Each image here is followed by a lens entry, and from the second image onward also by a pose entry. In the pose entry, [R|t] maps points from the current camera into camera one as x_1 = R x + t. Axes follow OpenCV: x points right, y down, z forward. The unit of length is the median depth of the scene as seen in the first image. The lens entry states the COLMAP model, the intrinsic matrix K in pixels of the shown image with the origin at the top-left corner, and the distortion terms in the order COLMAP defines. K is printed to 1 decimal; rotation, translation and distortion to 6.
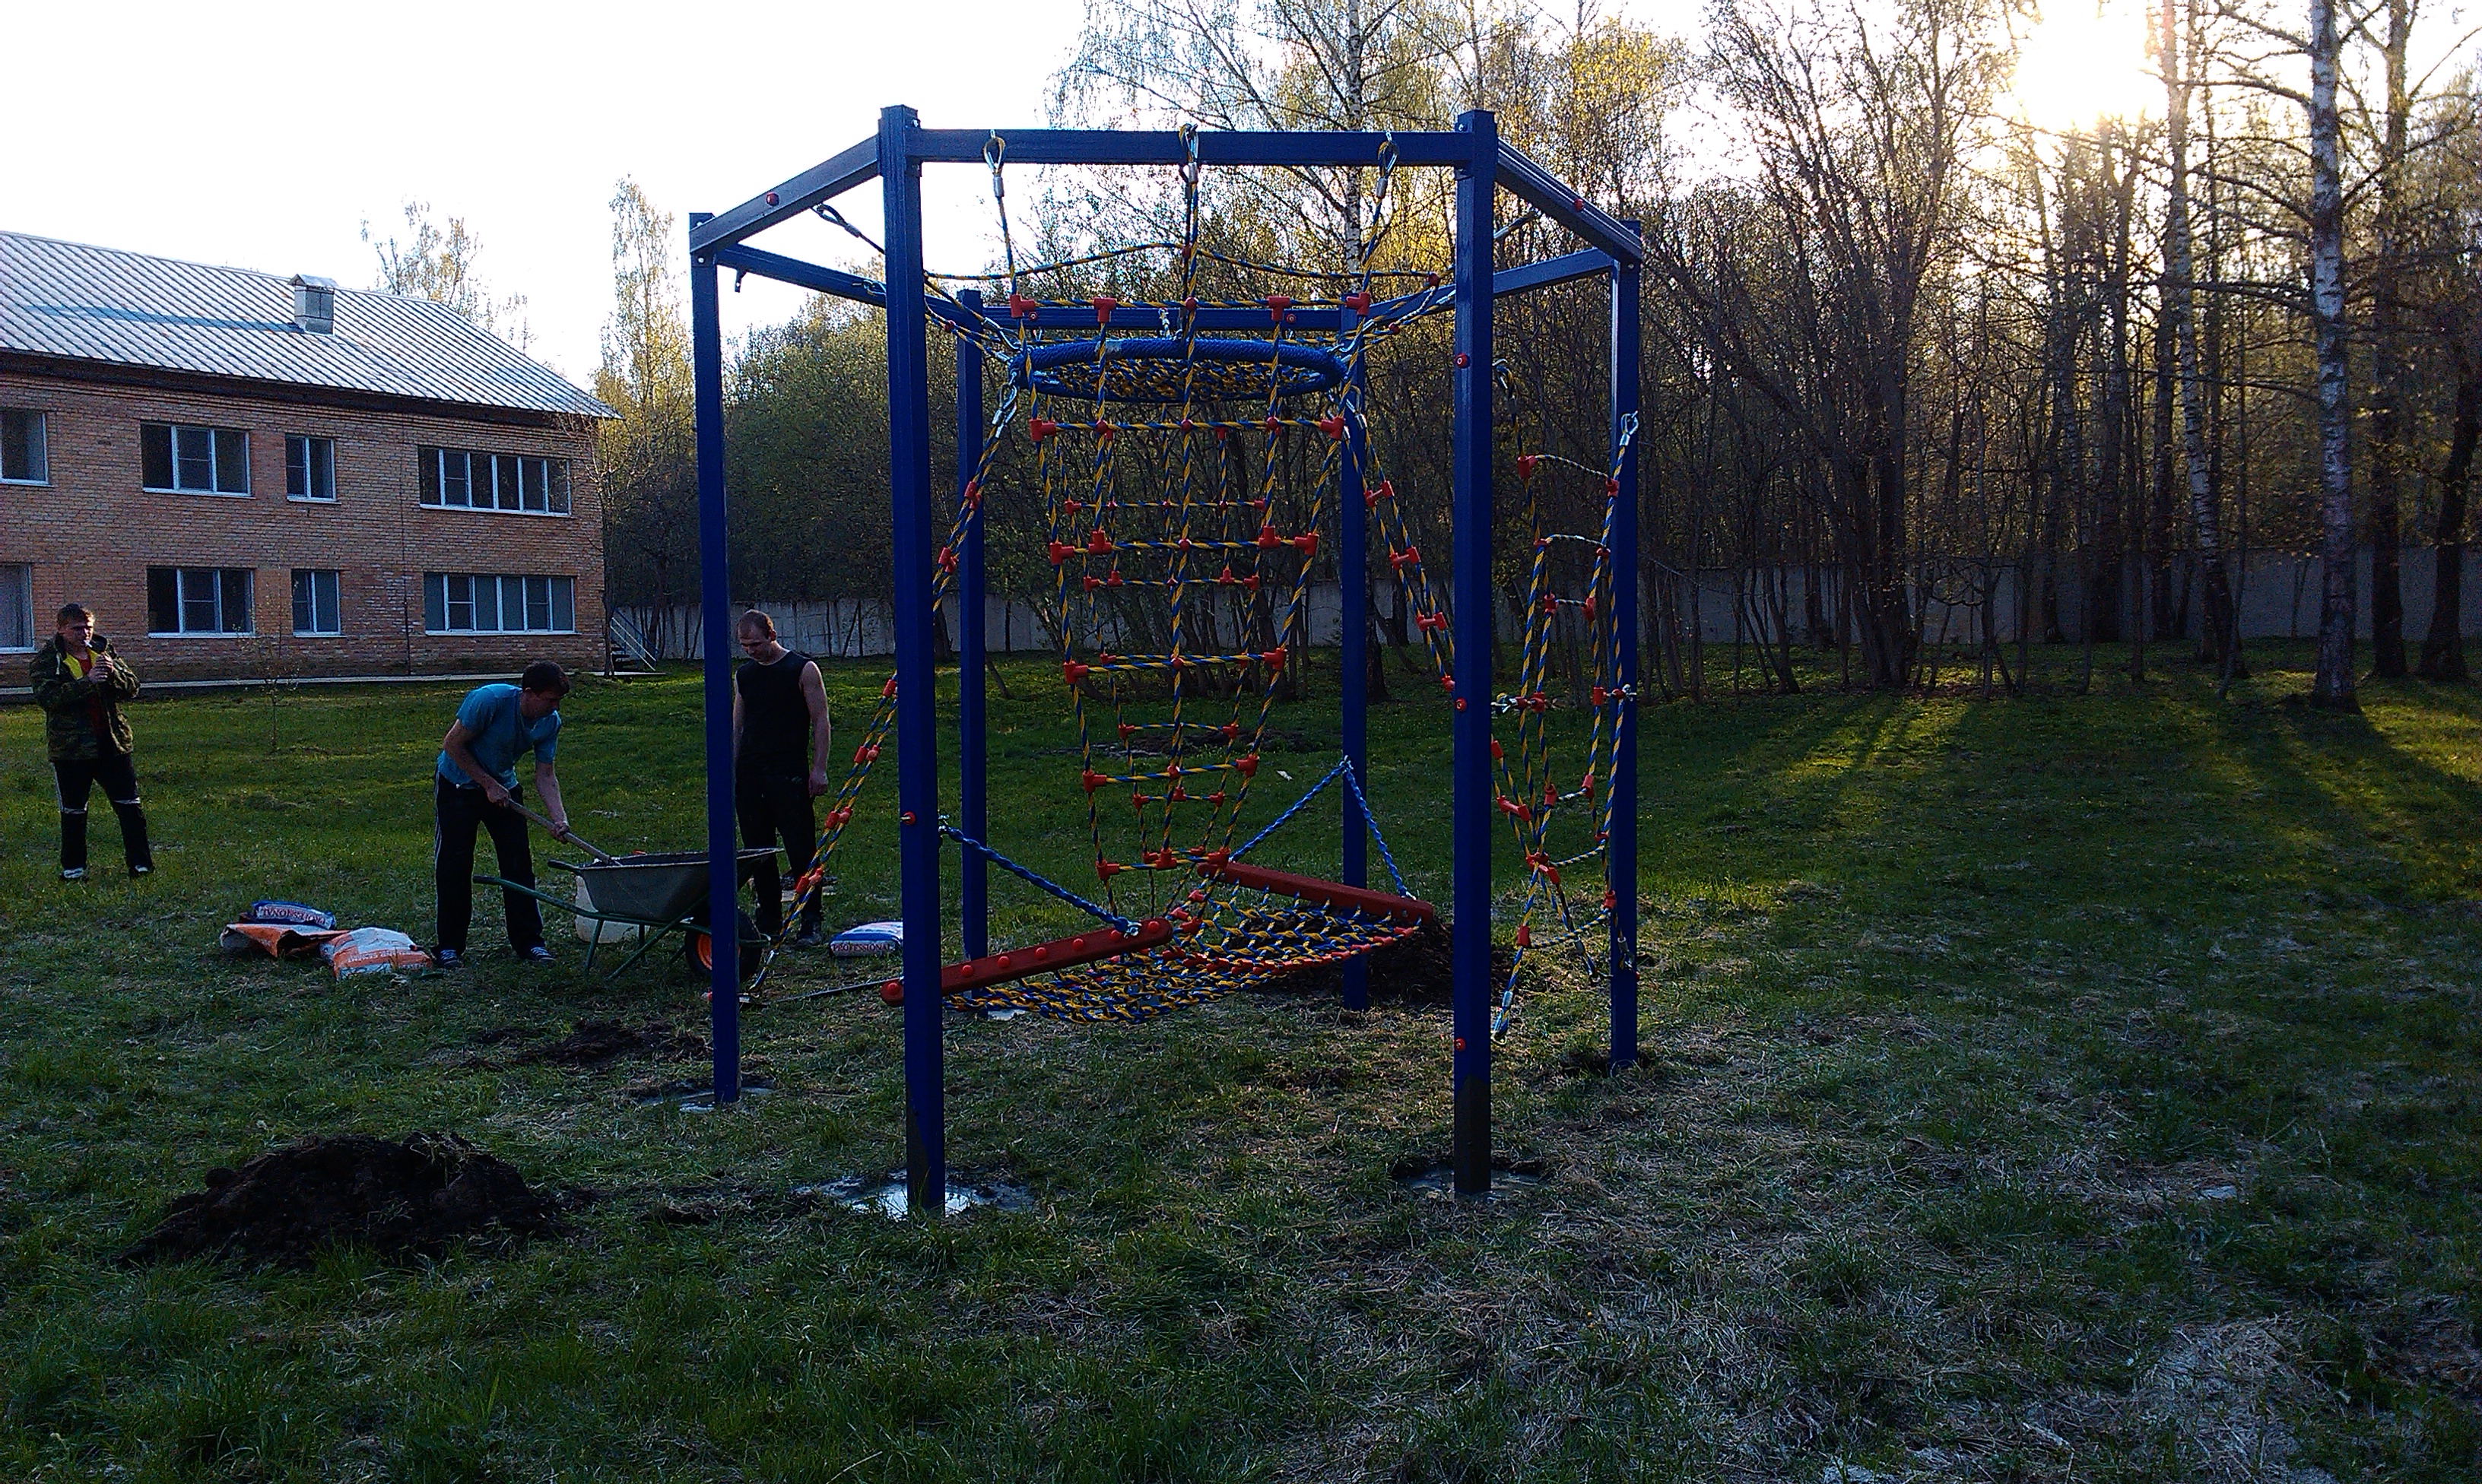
lens RADIAL K [[2028.9, 0, 1253.7], [0, 2028.9, 731.5], [0, 0, 1]] dist [0.015787, -0.018442]
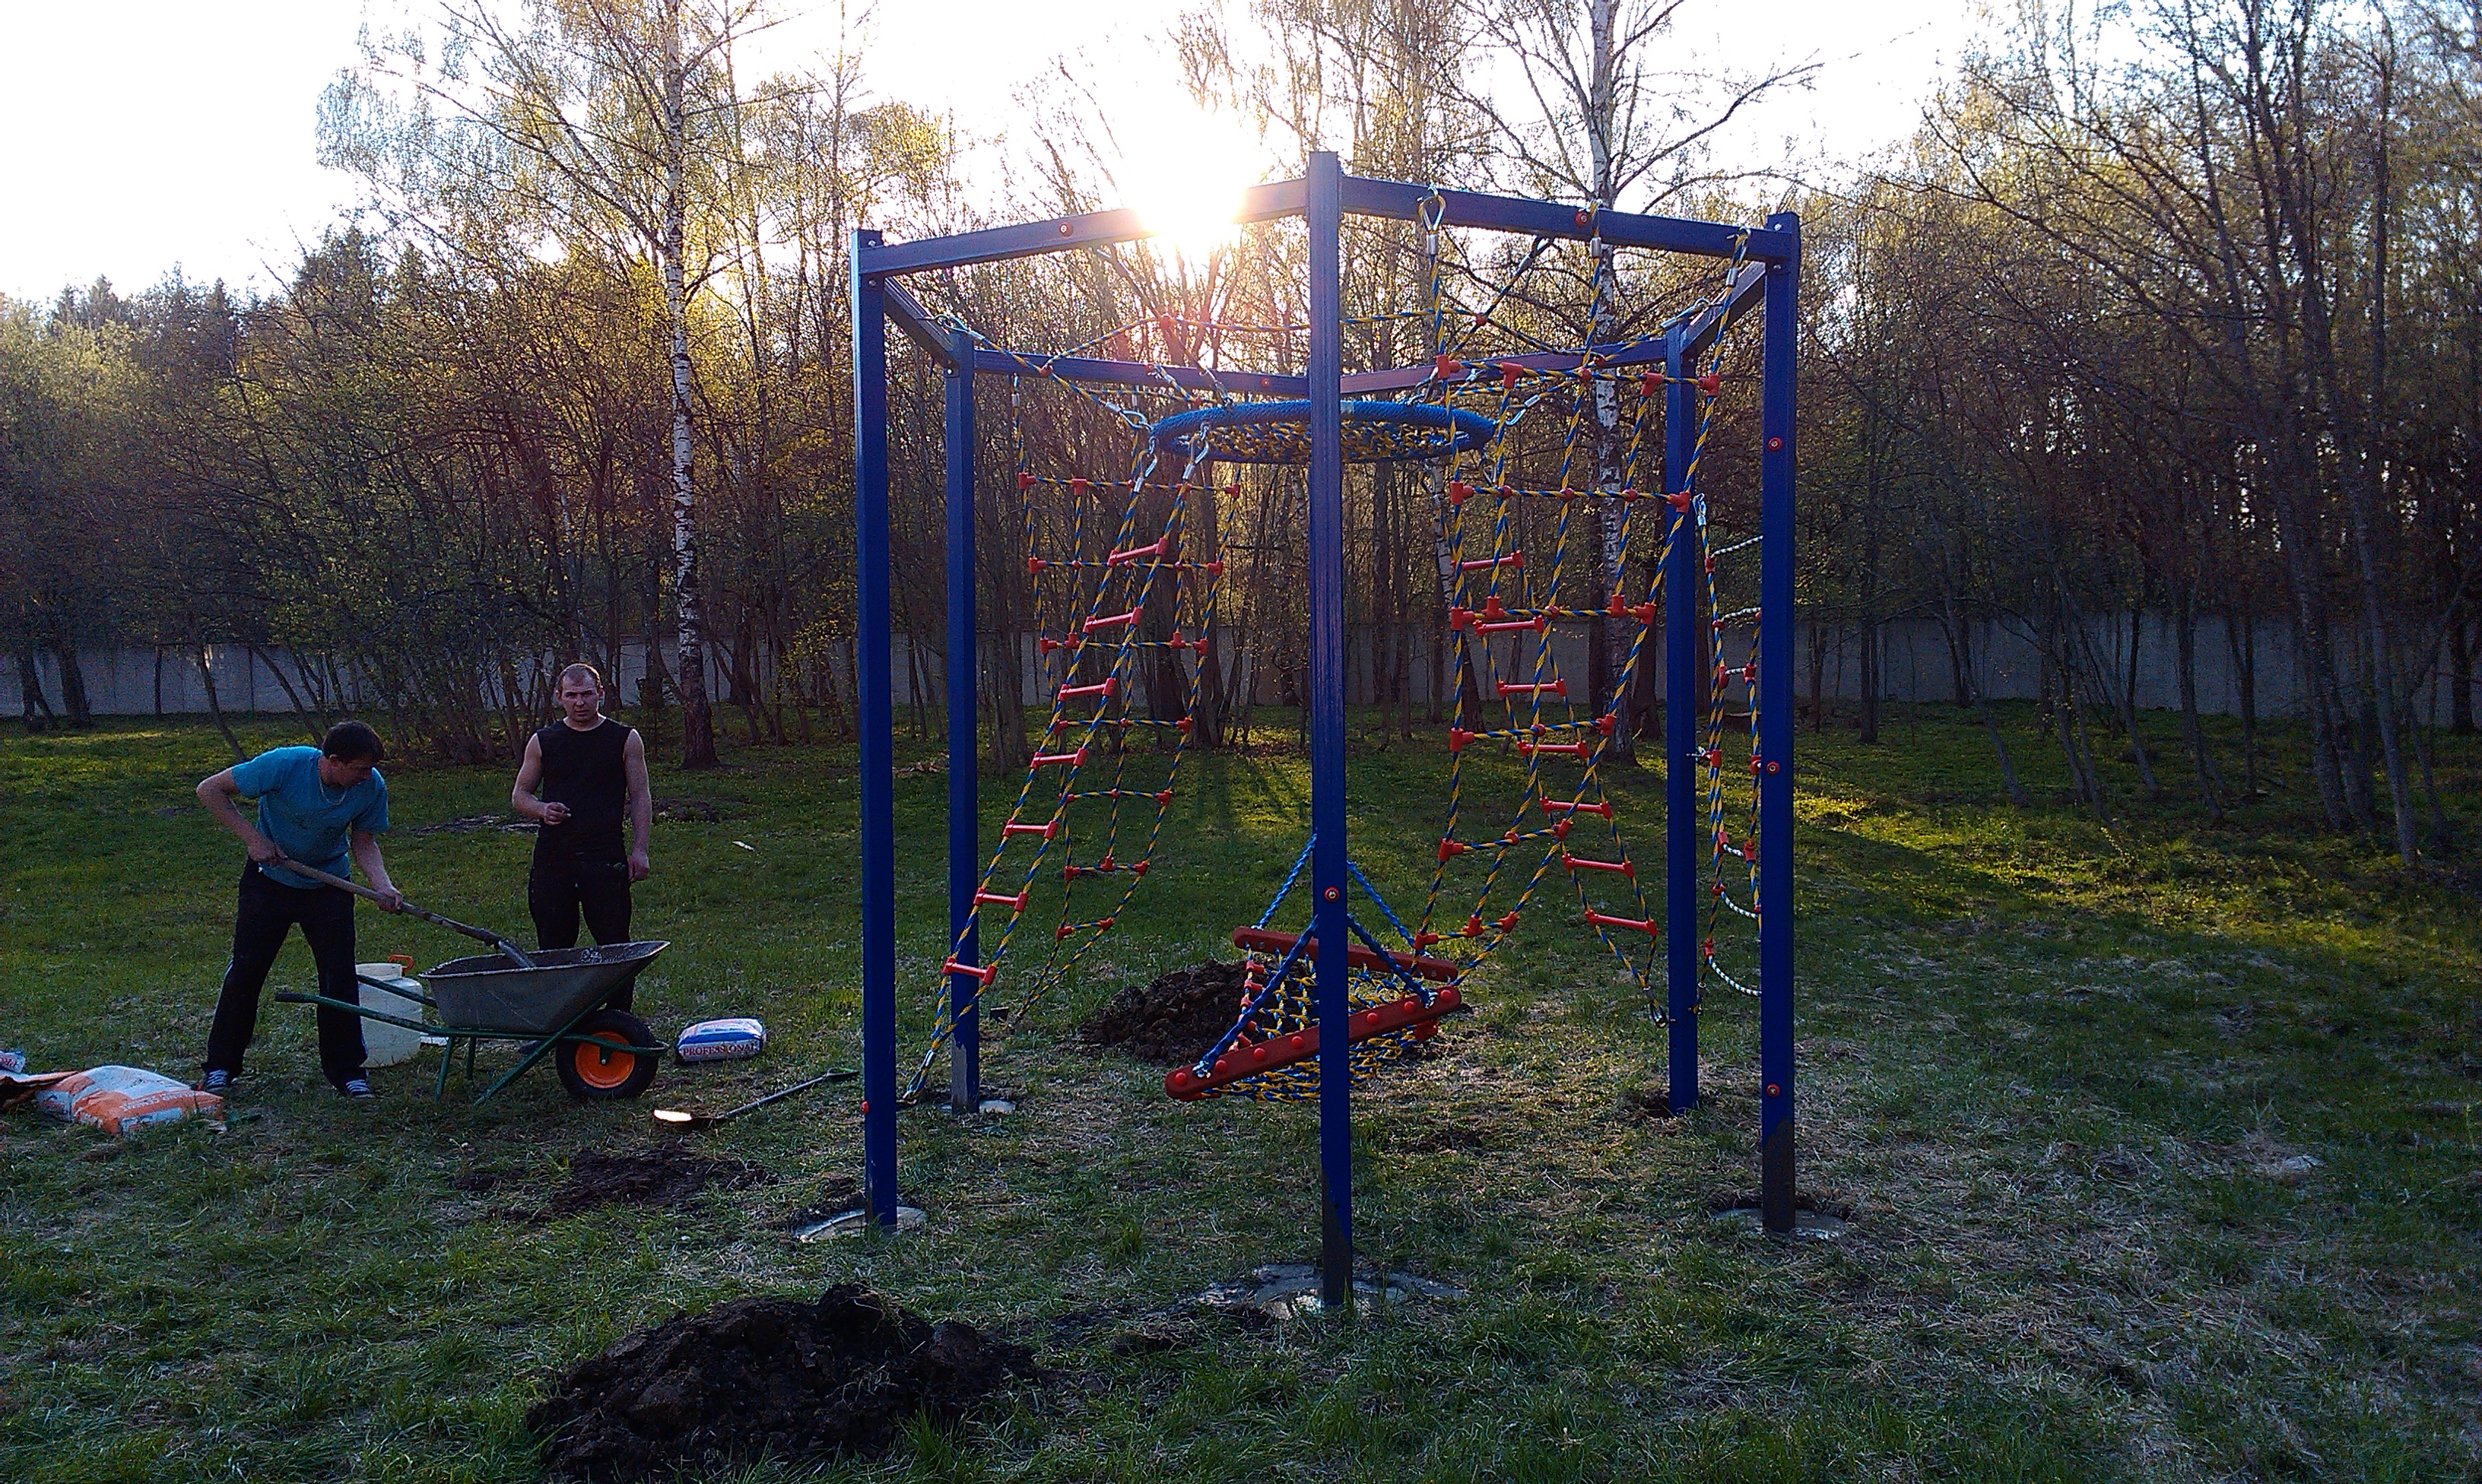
lens RADIAL K [[2028.9, 0, 1264.3], [0, 2028.9, 731.6], [0, 0, 1]] dist [0.015787, -0.018442]
pose [[0.906179, -0.002575, 0.422886, -0.065024], [0.014922, 0.999553, -0.025889, -0.001118], [-0.422630, 0.029770, 0.905813, 0.015656]]
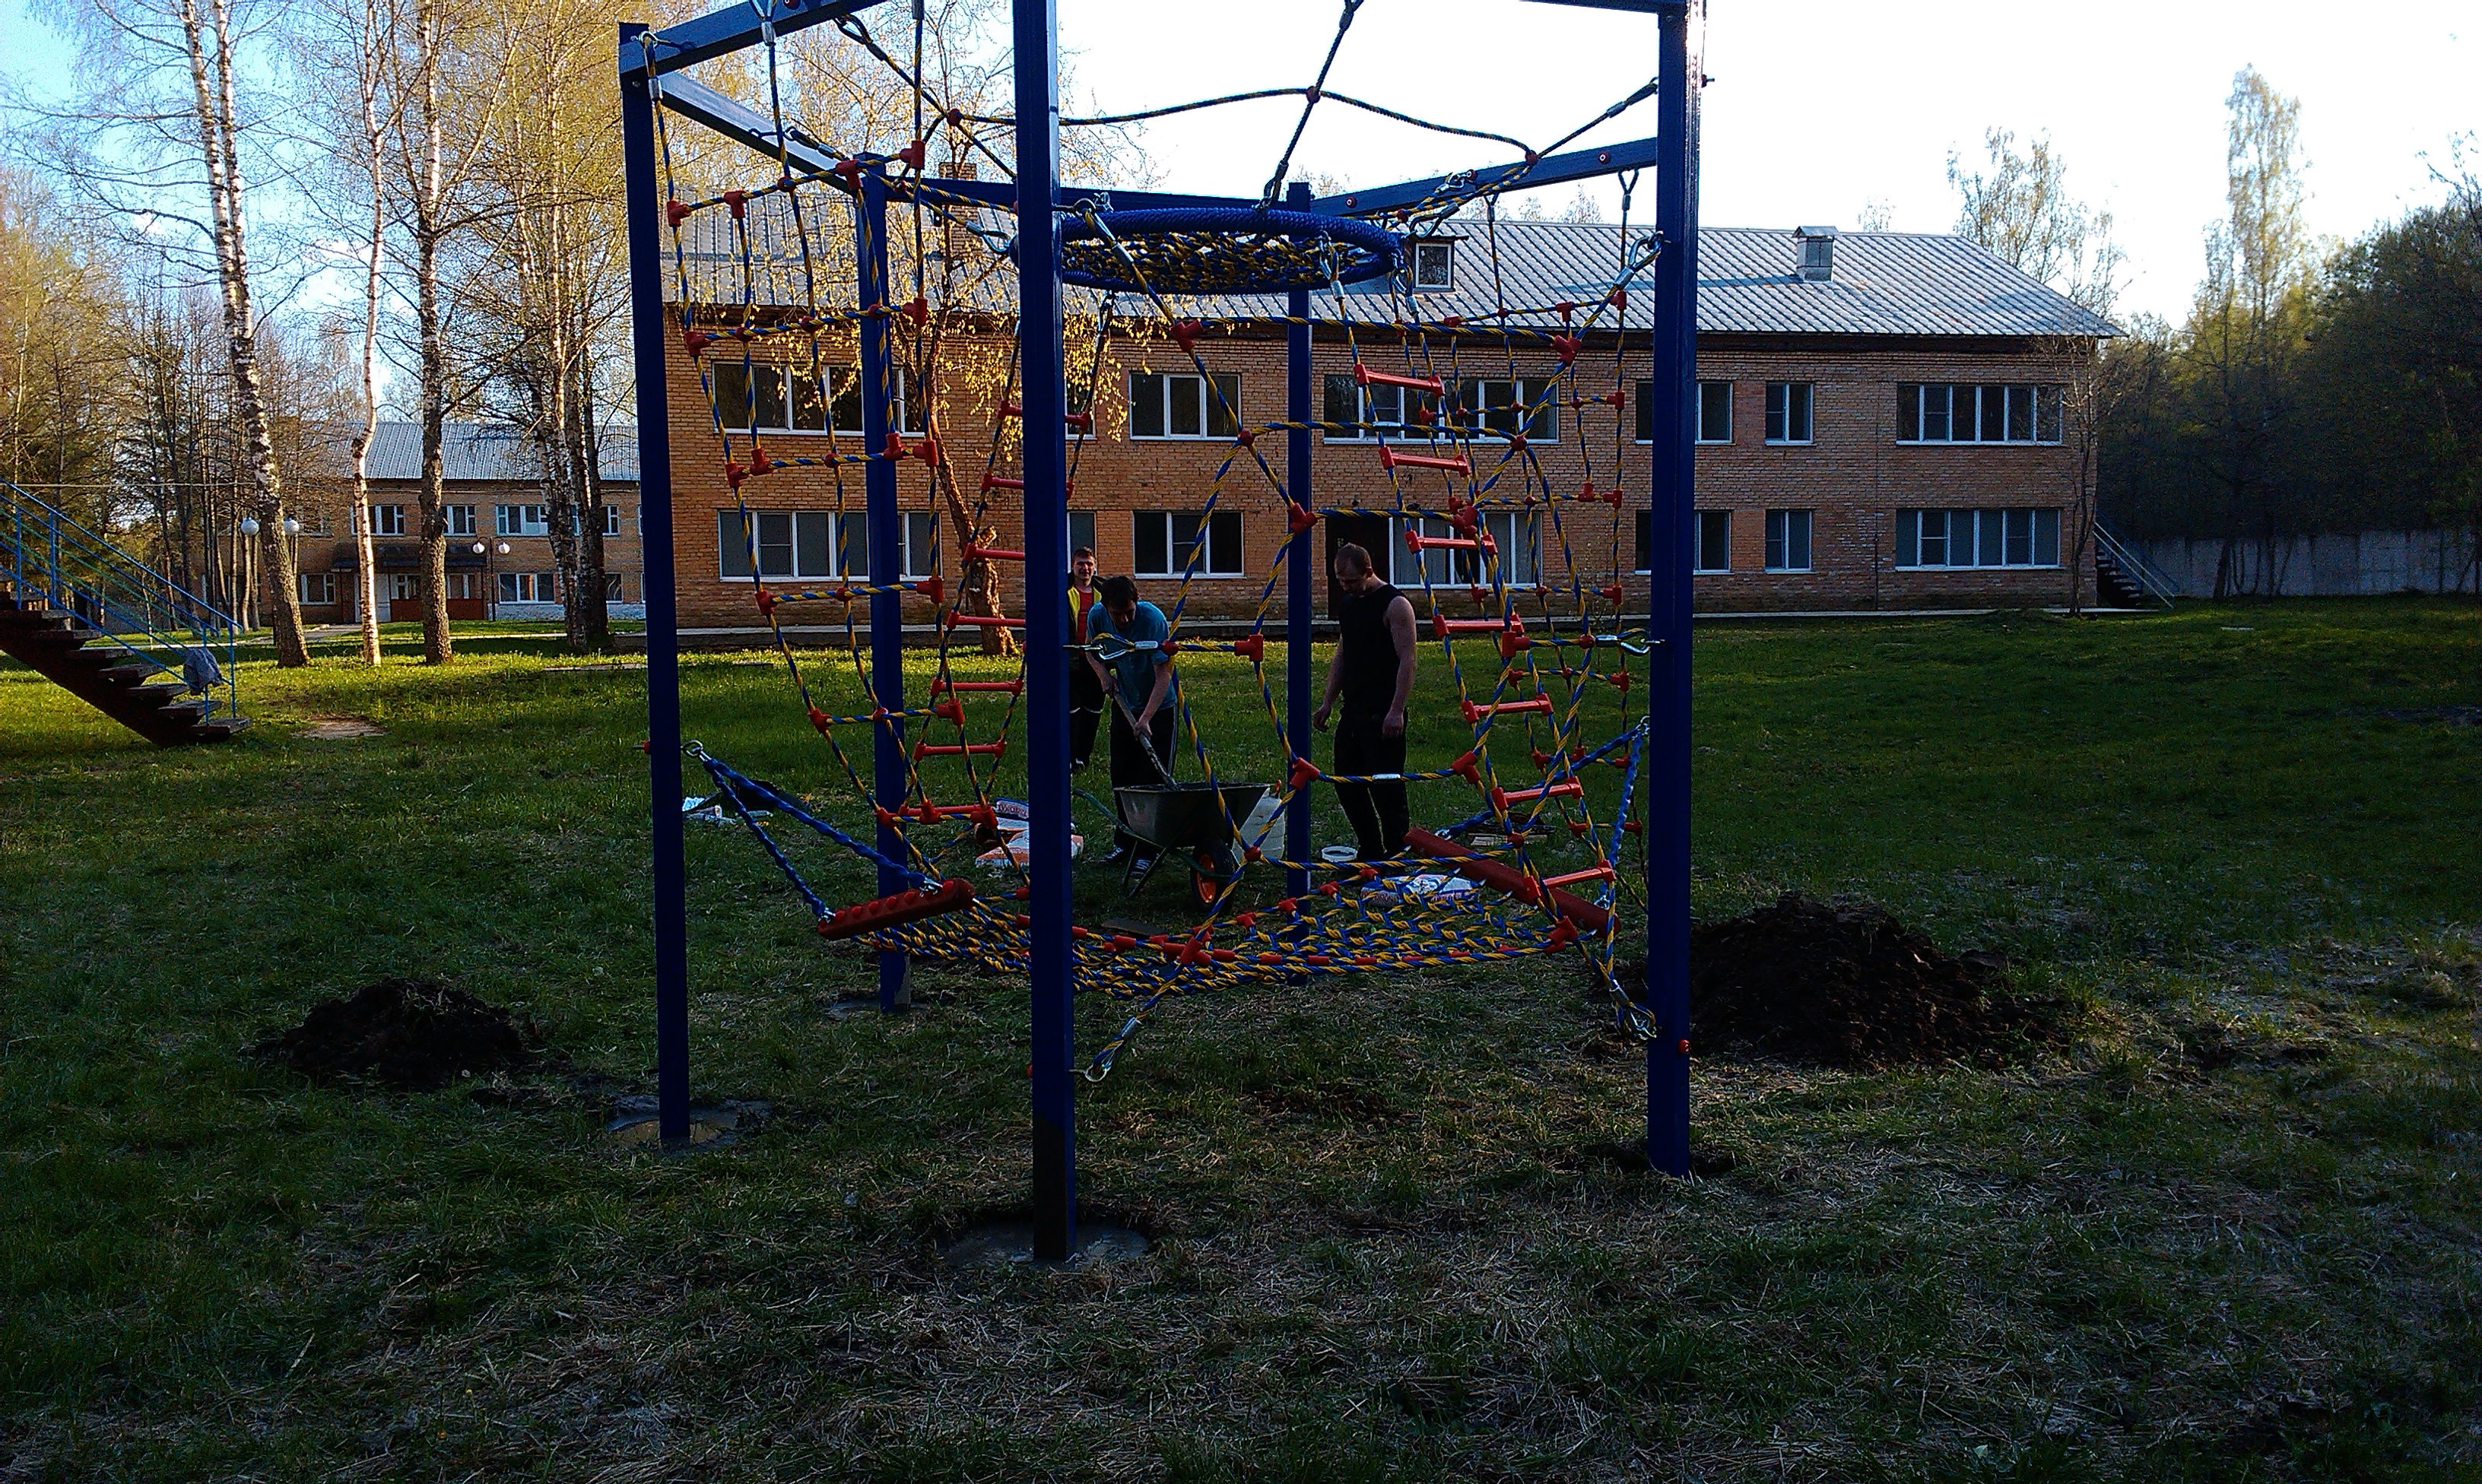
lens RADIAL K [[2028.9, 0, 1246.7], [0, 2028.9, 748.7], [0, 0, 1]] dist [0.015787, -0.018442]
pose [[0.709820, 0.052024, -0.702460, 0.077552], [-0.023701, 0.998468, 0.049997, -0.001925], [0.703985, -0.018840, 0.709965, 0.052575]]
